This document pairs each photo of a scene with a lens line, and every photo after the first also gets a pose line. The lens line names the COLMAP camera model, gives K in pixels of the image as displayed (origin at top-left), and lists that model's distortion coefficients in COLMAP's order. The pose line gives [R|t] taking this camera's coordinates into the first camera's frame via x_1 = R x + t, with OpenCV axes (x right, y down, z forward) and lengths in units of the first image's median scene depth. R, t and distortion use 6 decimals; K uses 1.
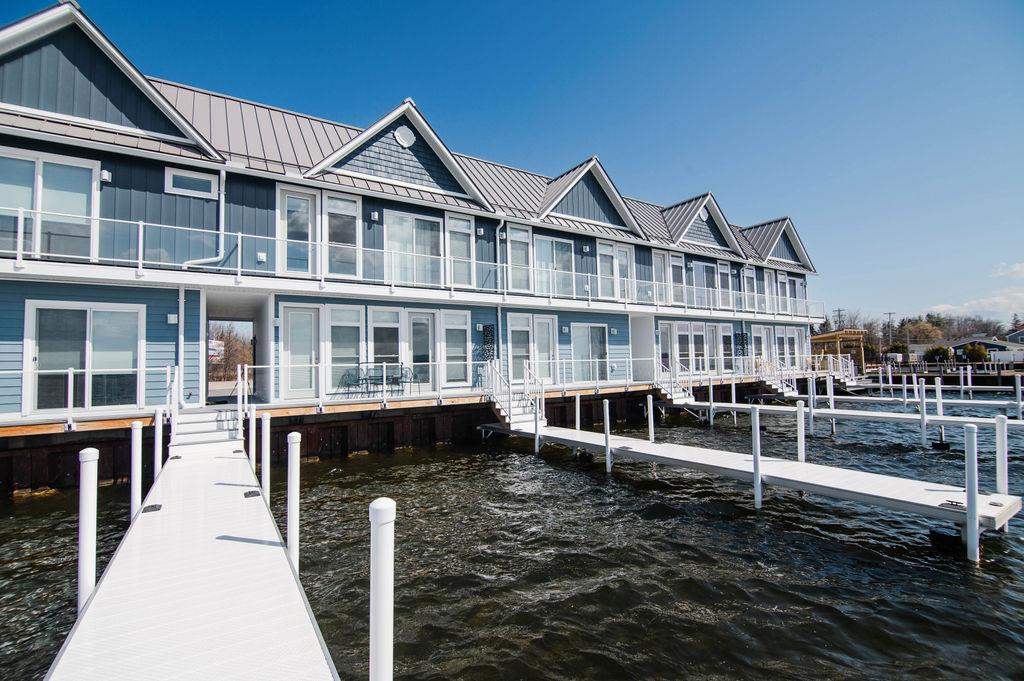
lens RADIAL K [[459.2, 0, 512.0], [0, 459.2, 340.5], [0, 0, 1]] dist [-0.003679, -0.004940]
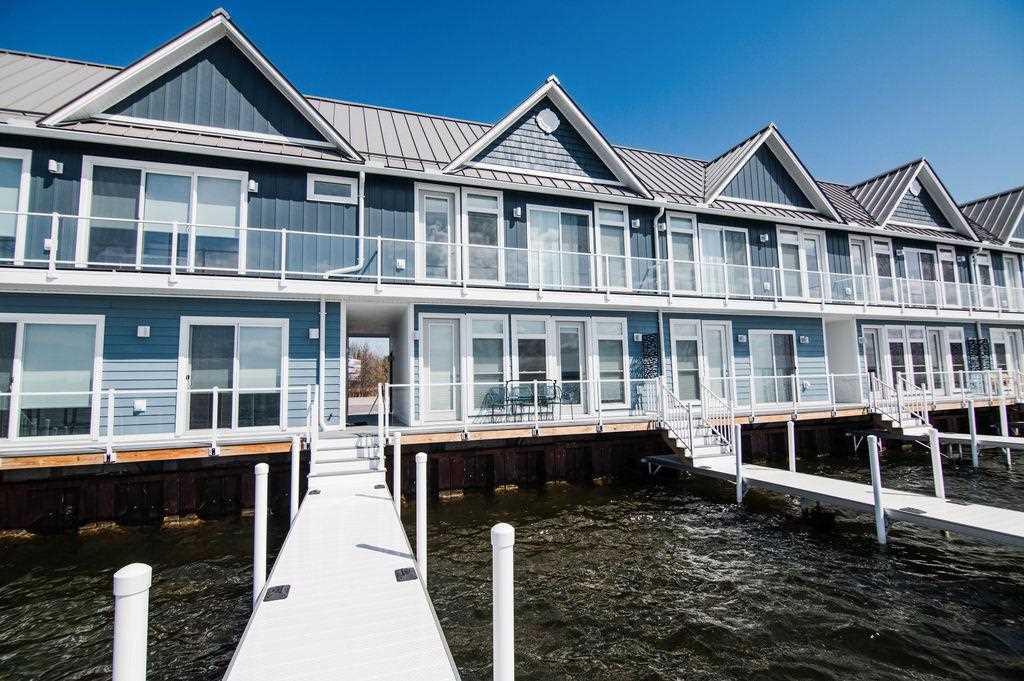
lens RADIAL K [[459.2, 0, 512.0], [0, 459.2, 340.5], [0, 0, 1]] dist [-0.003679, -0.004940]
pose [[0.970681, -0.021730, -0.239386, -0.104483], [0.013236, 0.999226, -0.037033, 0.005366], [0.240005, 0.032779, 0.970218, 0.156207]]
